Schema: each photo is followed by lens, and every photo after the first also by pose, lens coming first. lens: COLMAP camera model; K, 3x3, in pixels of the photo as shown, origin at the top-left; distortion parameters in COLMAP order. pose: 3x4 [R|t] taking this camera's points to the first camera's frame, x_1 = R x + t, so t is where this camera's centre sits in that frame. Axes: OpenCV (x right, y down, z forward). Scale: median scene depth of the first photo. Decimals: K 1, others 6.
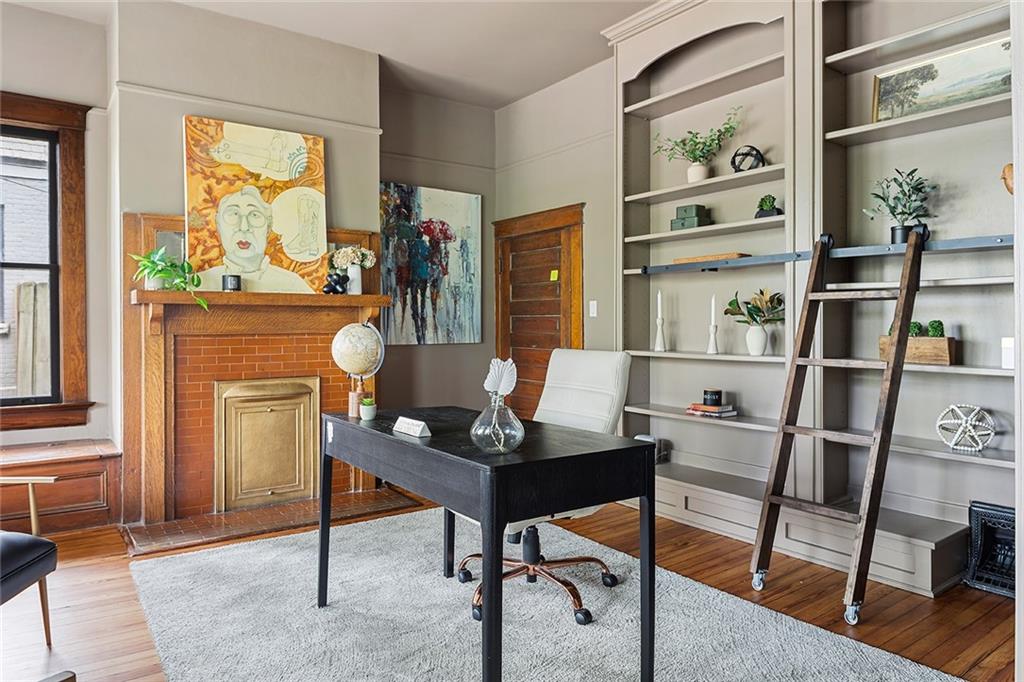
lens RADIAL K [[658.0, 0, 512.0], [0, 658.0, 341.0], [0, 0, 1]] dist [-0.000356, -0.003481]
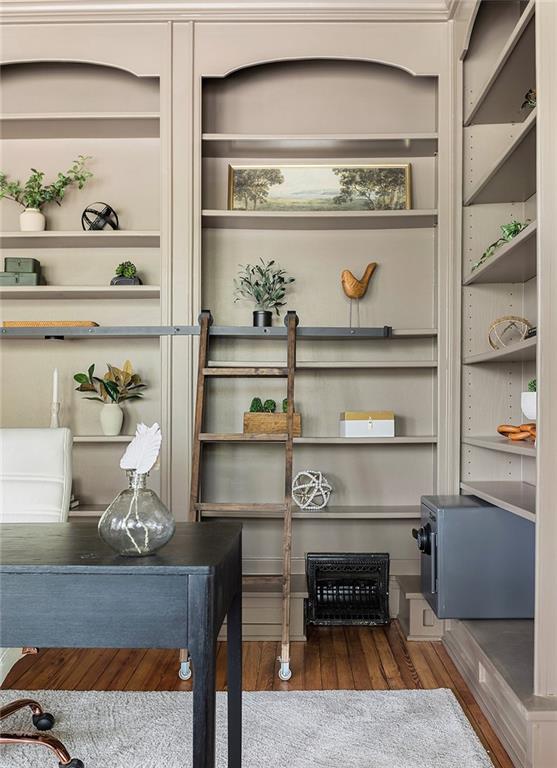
lens RADIAL K [[730.3, 0, 280.2], [0, 730.3, 438.9], [0, 0, 1]] dist [0.007570, 0.001443]
pose [[0.607012, -0.021374, 0.794405, -0.260244], [0.019935, 0.999733, 0.011666, 0.016918], [-0.794442, 0.008755, 0.607277, 0.177352]]
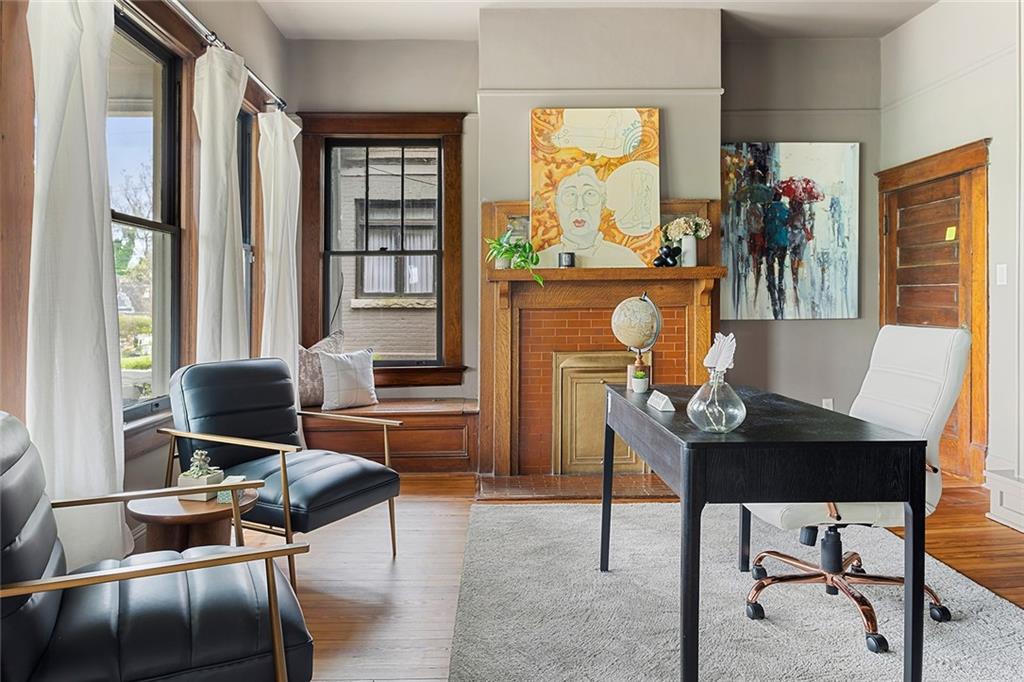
lens RADIAL K [[722.4, 0, 512.6], [0, 722.4, 308.8], [0, 0, 1]] dist [-0.001819, -0.006152]
pose [[0.830785, -0.000174, -0.556593, 0.147176], [-0.005060, 0.999956, -0.007865, 0.000542], [0.556570, 0.009351, 0.830748, -0.018079]]
